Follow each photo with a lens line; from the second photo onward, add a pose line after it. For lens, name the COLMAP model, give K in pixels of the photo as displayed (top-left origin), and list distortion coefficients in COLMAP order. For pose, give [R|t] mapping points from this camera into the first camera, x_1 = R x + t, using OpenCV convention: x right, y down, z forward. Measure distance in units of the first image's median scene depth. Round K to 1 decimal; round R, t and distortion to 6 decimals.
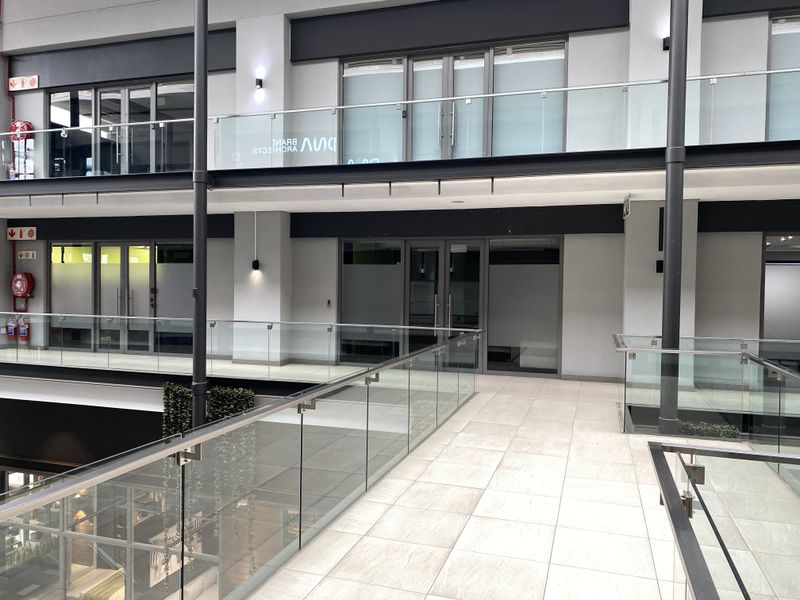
lens RADIAL K [[618.4, 0, 400.0], [0, 618.4, 300.0], [0, 0, 1]] dist [0.004903, 0.000717]
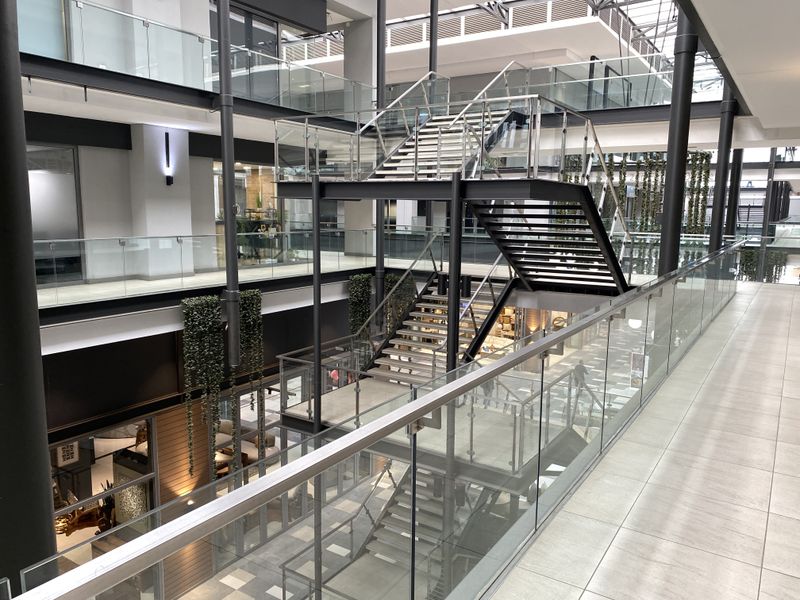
lens RADIAL K [[618.4, 0, 400.0], [0, 618.4, 300.0], [0, 0, 1]] dist [0.004903, 0.000717]
pose [[0.259313, -0.151596, 0.953821, -0.854688], [-0.000267, 0.987593, 0.157036, -0.016728], [-0.965793, -0.040976, 0.256055, 0.278467]]
